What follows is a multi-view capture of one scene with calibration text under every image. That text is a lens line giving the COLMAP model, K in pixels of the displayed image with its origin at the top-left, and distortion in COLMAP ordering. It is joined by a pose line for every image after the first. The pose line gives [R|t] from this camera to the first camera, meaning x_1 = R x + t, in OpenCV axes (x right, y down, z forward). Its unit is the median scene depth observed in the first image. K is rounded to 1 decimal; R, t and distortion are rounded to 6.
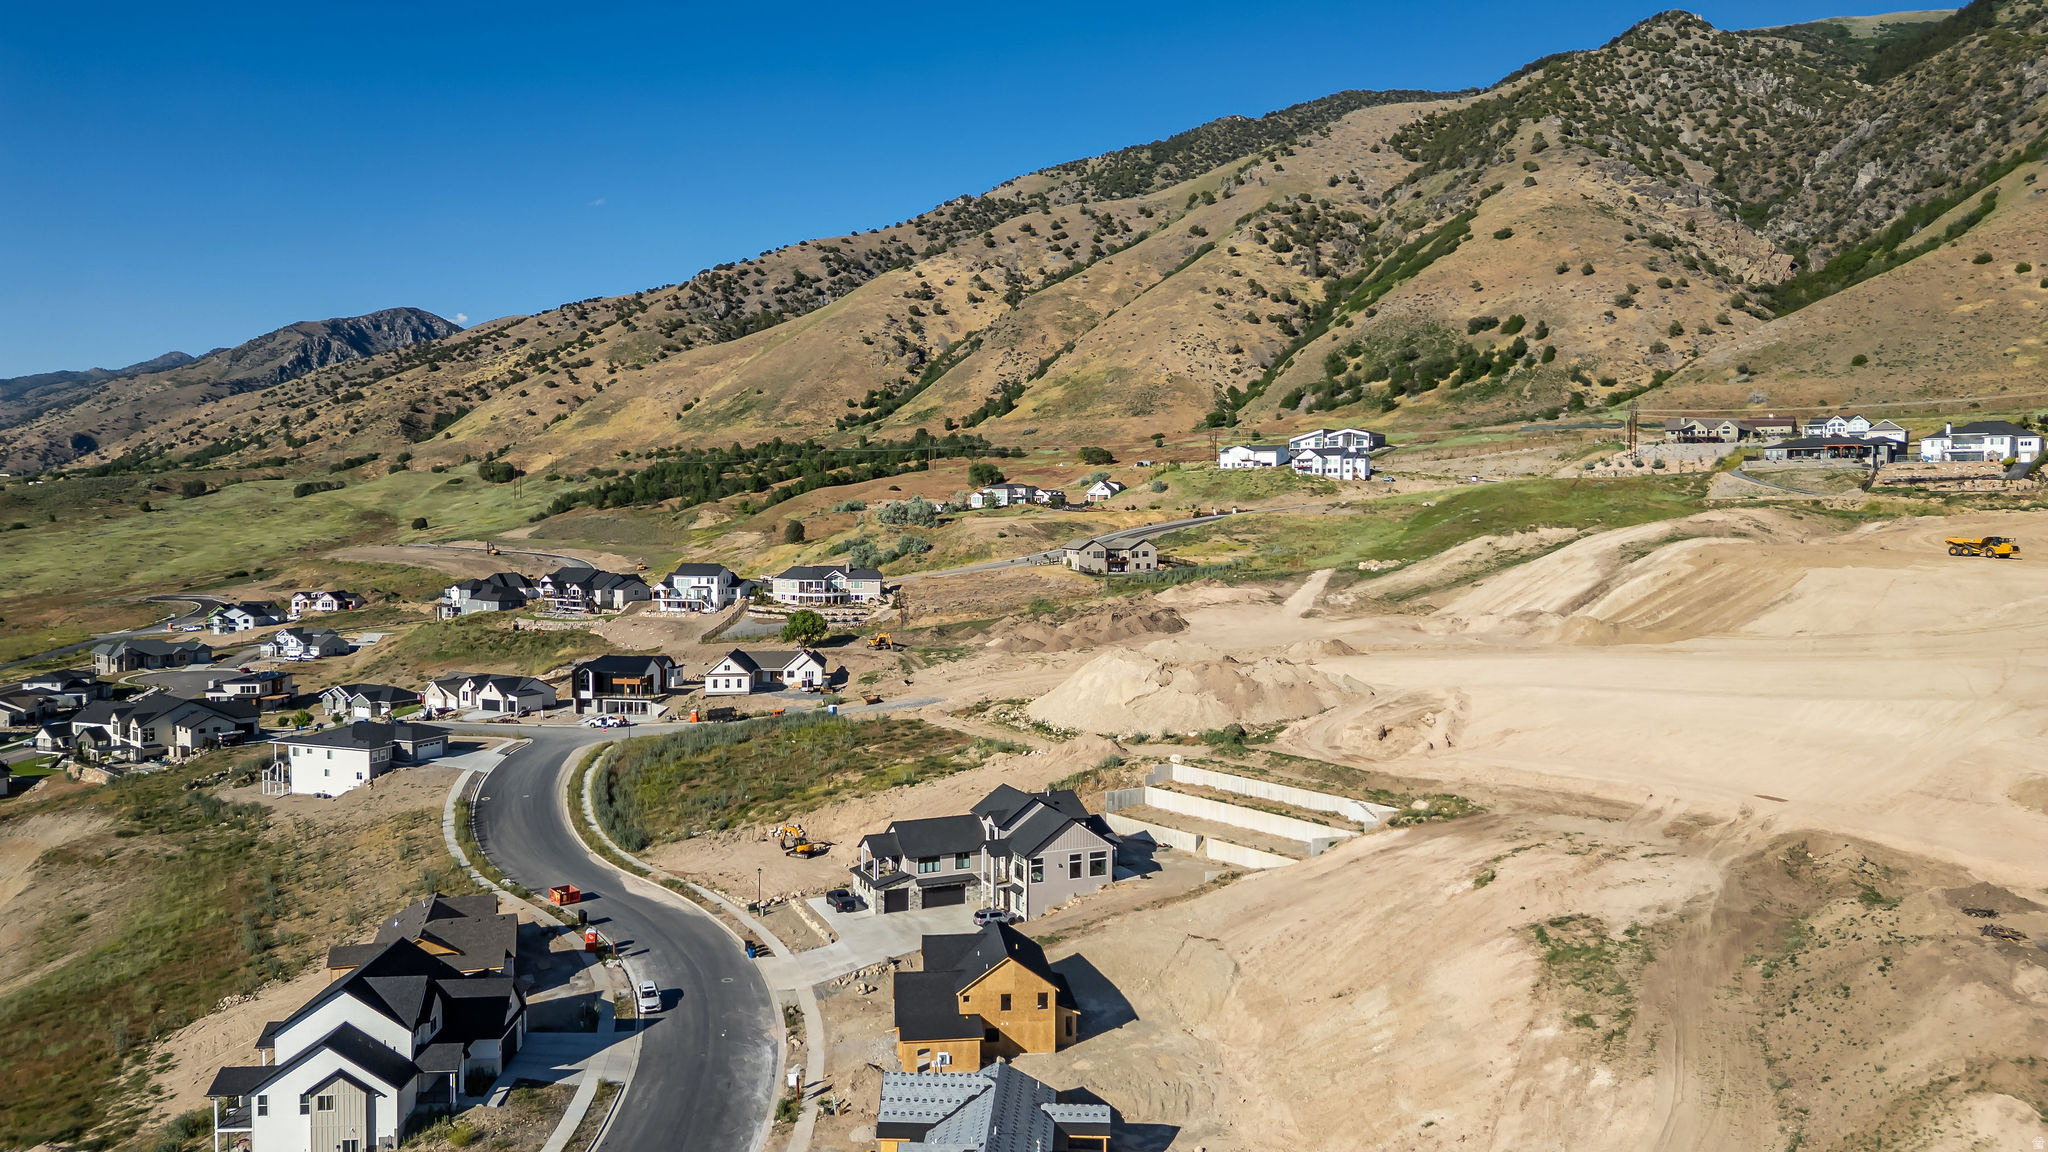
lens RADIAL K [[1434.6, 0, 1026.5], [0, 1434.6, 583.0], [0, 0, 1]] dist [0.076329, -0.072099]
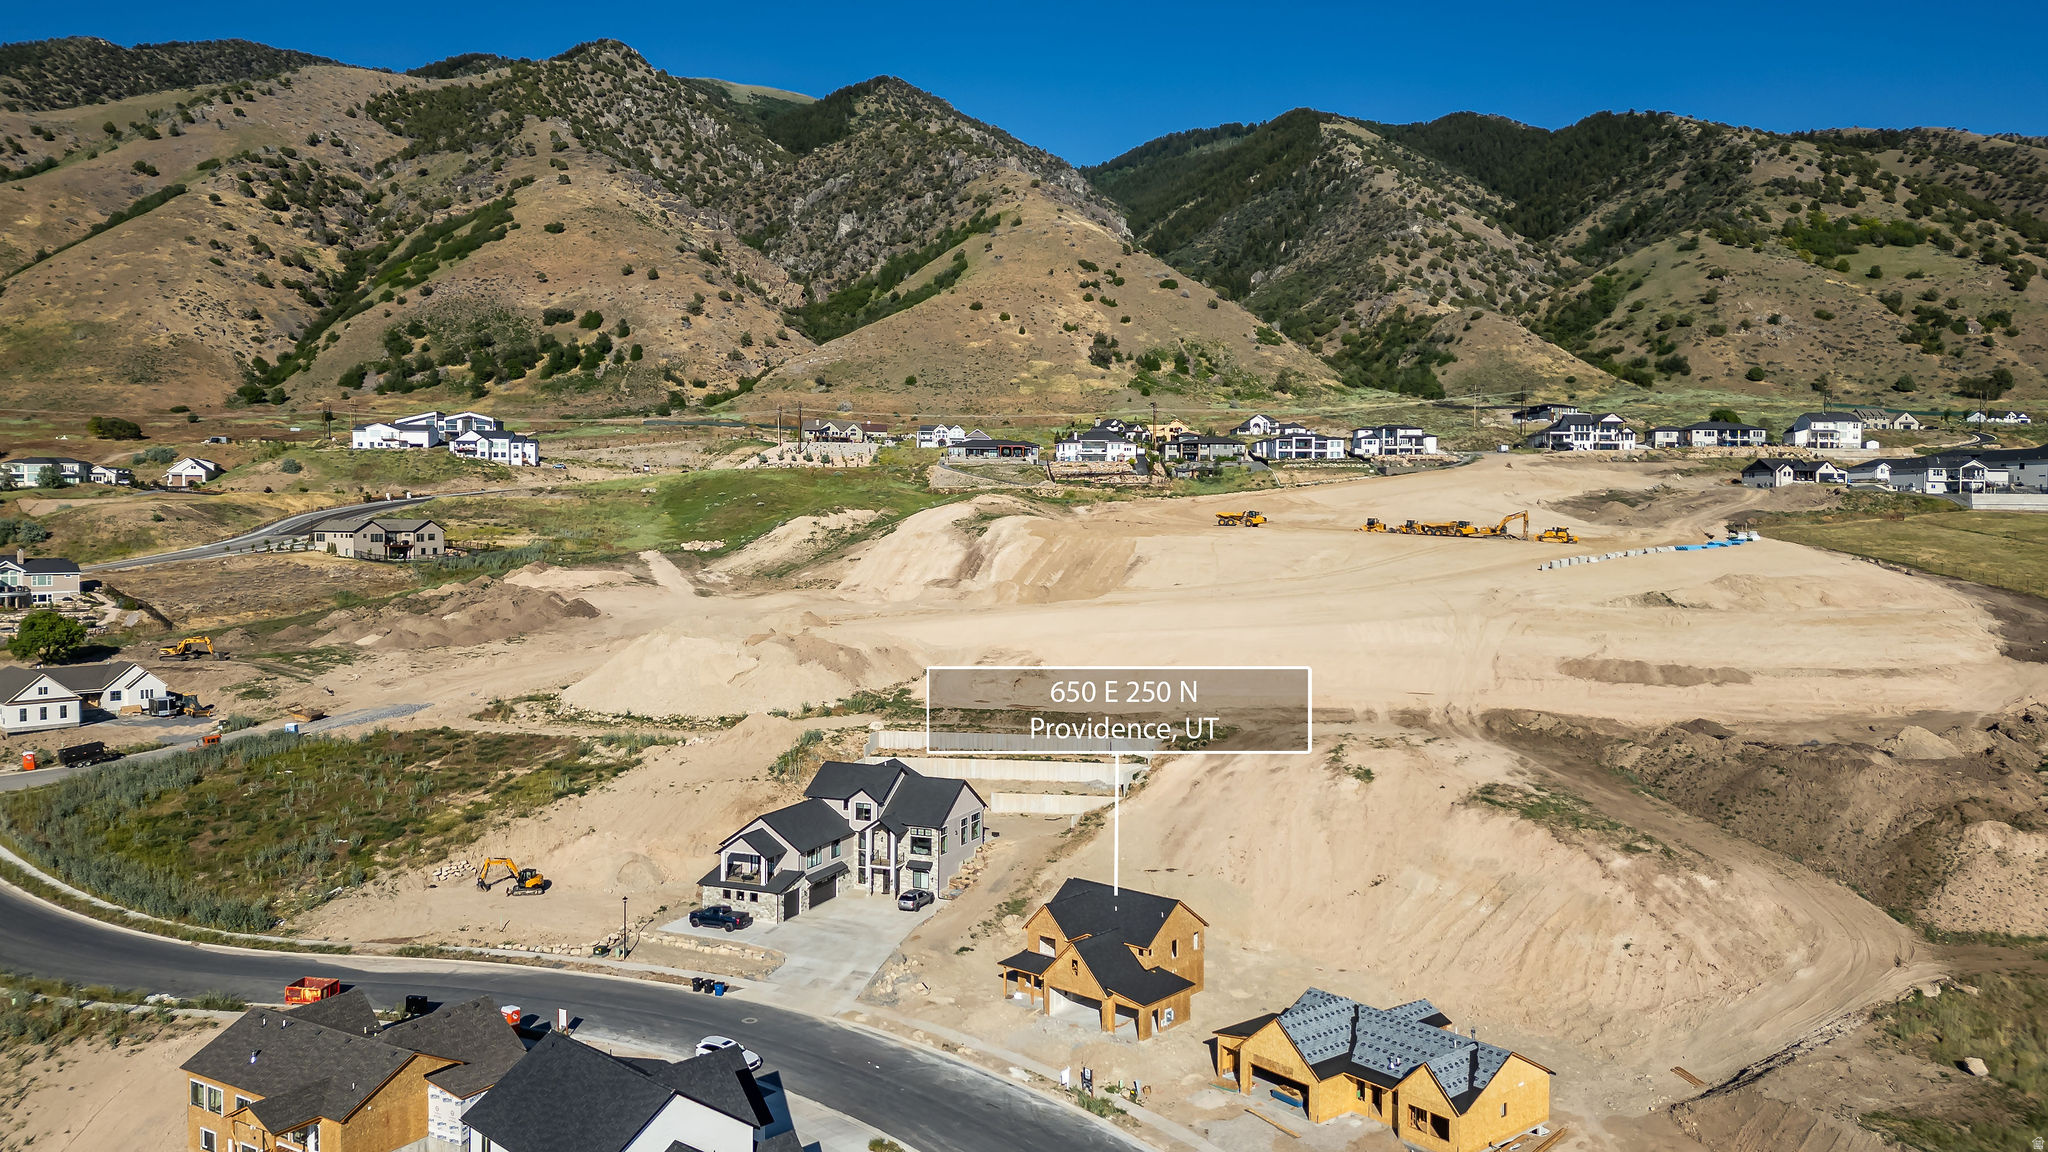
lens RADIAL K [[1434.6, 0, 1037.7], [0, 1434.6, 581.5], [0, 0, 1]] dist [0.076329, -0.072099]
pose [[0.735642, -0.025974, 0.676873, -0.112055], [0.030327, 0.999525, 0.005395, 0.005944], [-0.676692, 0.016558, 0.736080, 0.054571]]
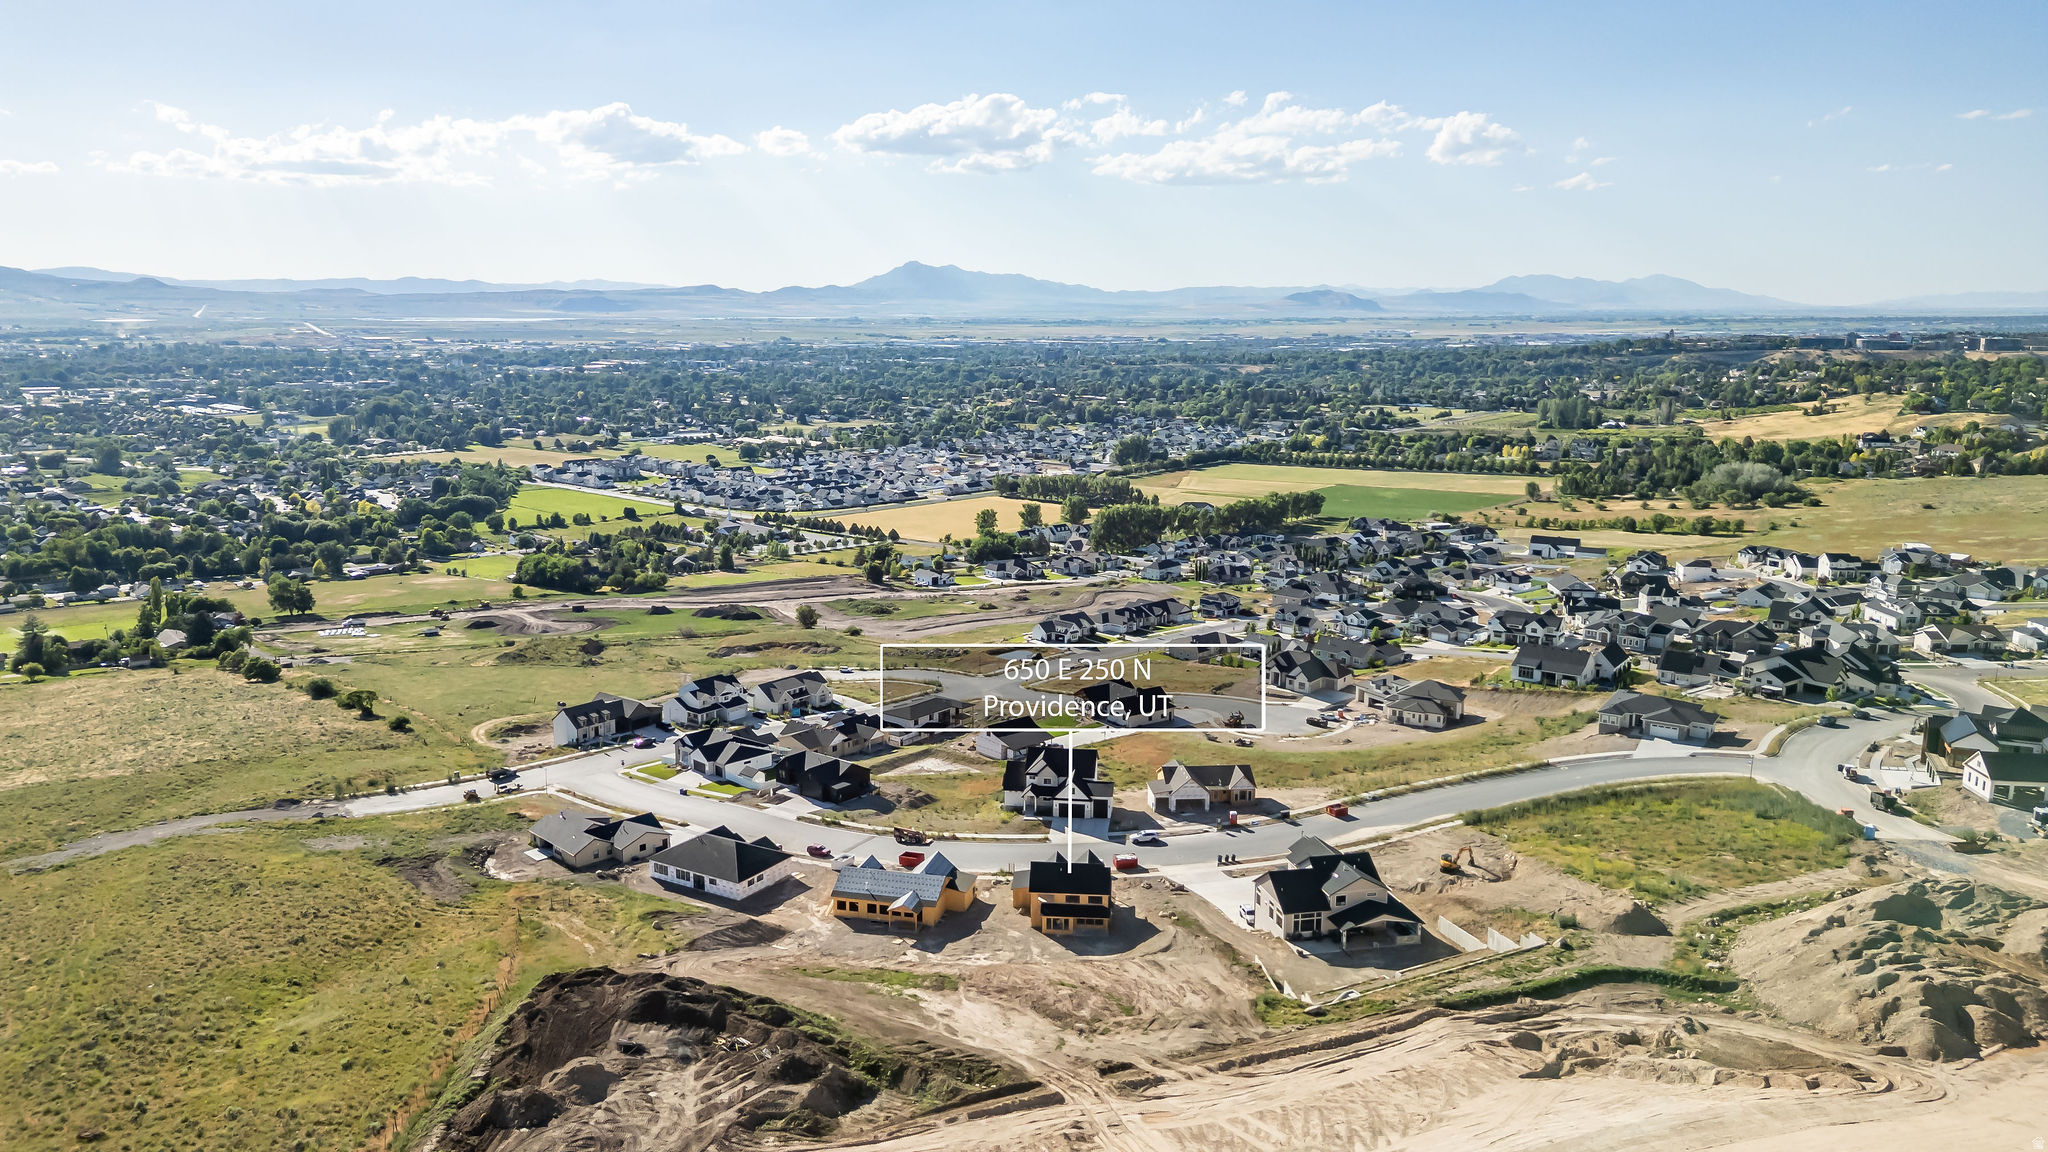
lens RADIAL K [[1434.6, 0, 1023.7], [0, 1434.6, 565.3], [0, 0, 1]] dist [0.076329, -0.072099]
pose [[-0.194599, 0.176690, -0.964838, 0.251541], [-0.053695, 0.980248, 0.190342, -0.067057], [0.979412, 0.088847, -0.181268, 0.197480]]
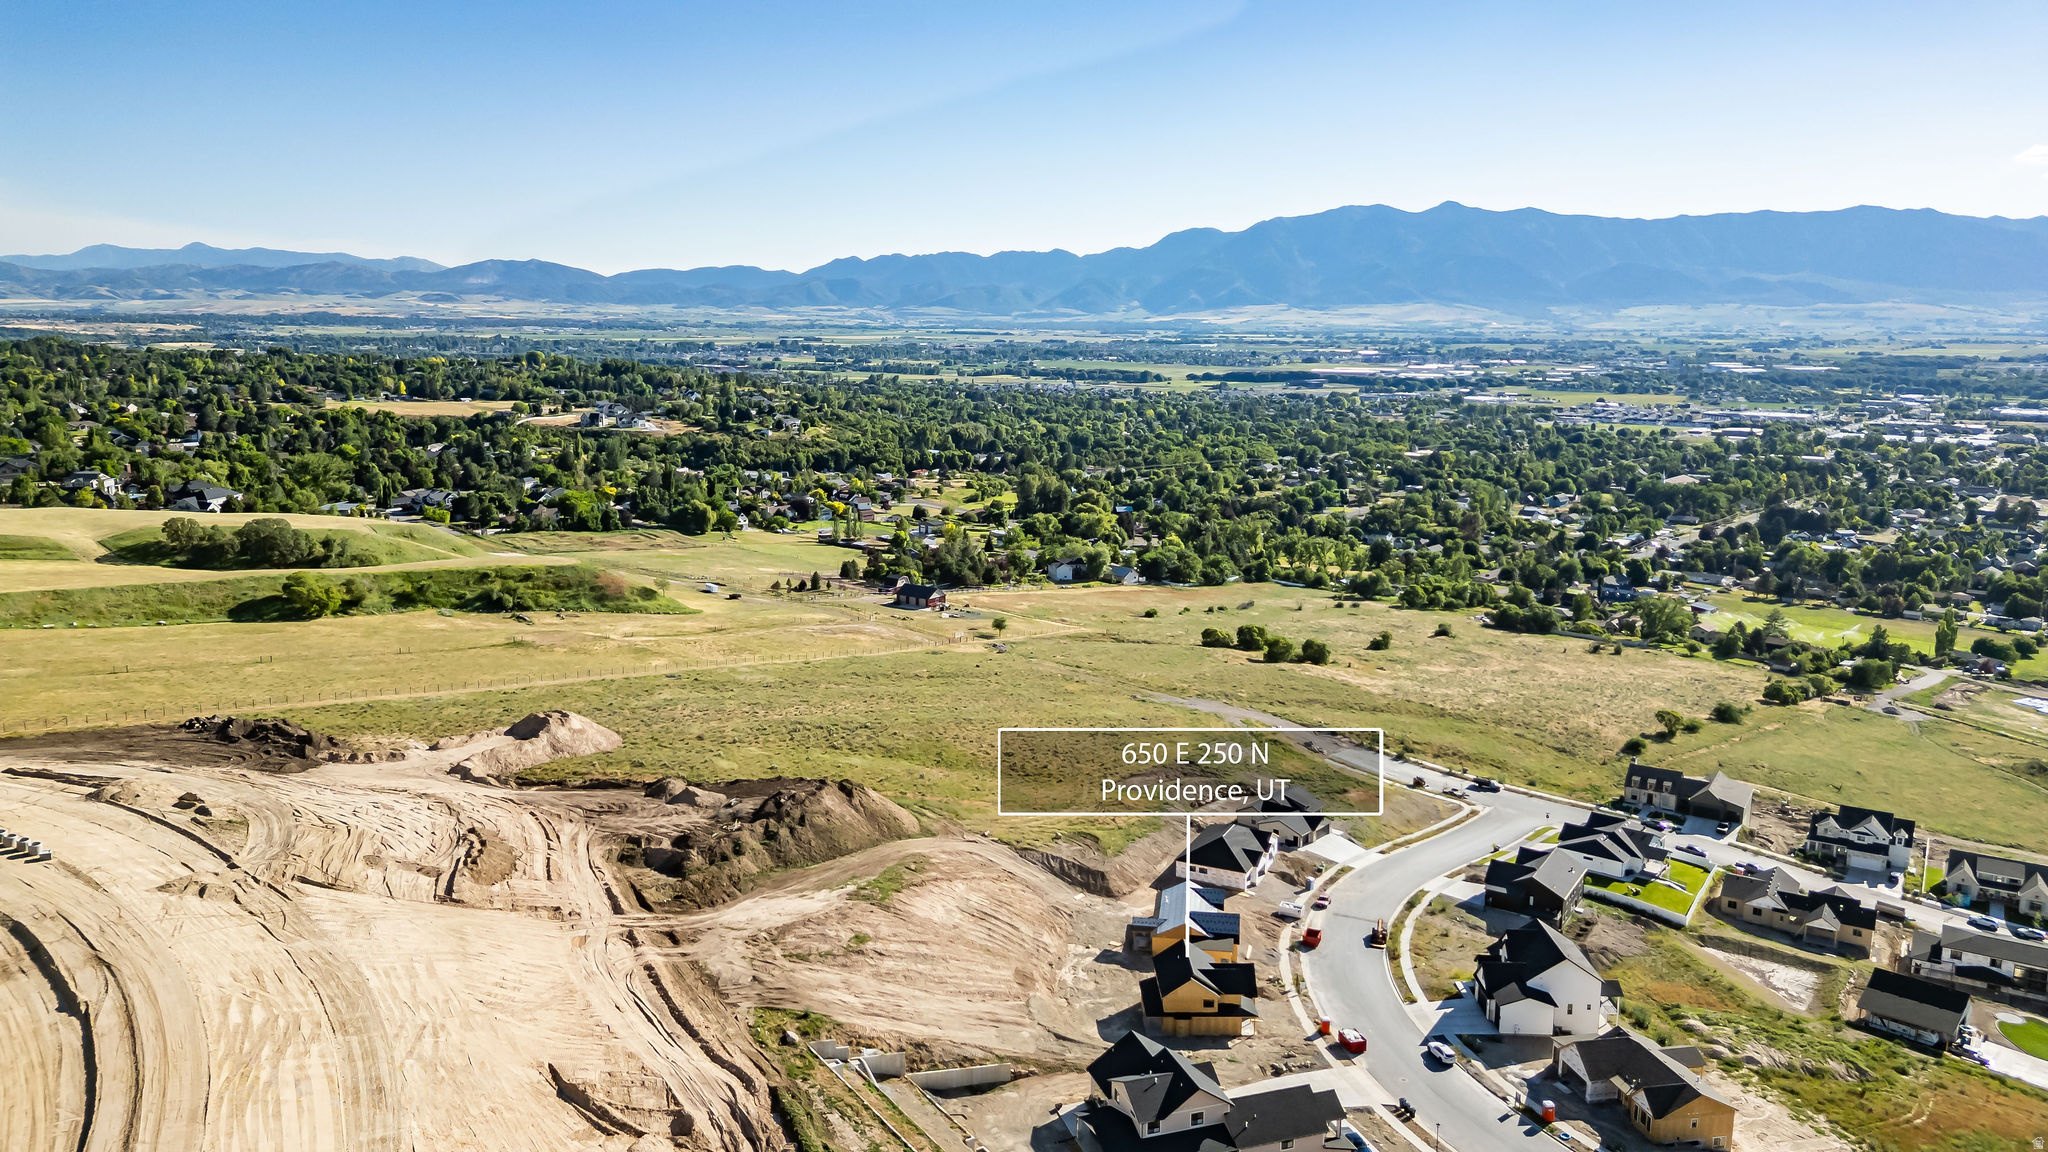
lens RADIAL K [[1434.6, 0, 1017.9], [0, 1434.6, 586.2], [0, 0, 1]] dist [0.076329, -0.072099]
pose [[-0.994199, -0.022668, 0.105137, 0.001840], [0.003160, 0.970958, 0.239228, -0.083854], [-0.107506, 0.238173, -0.965254, 0.393177]]
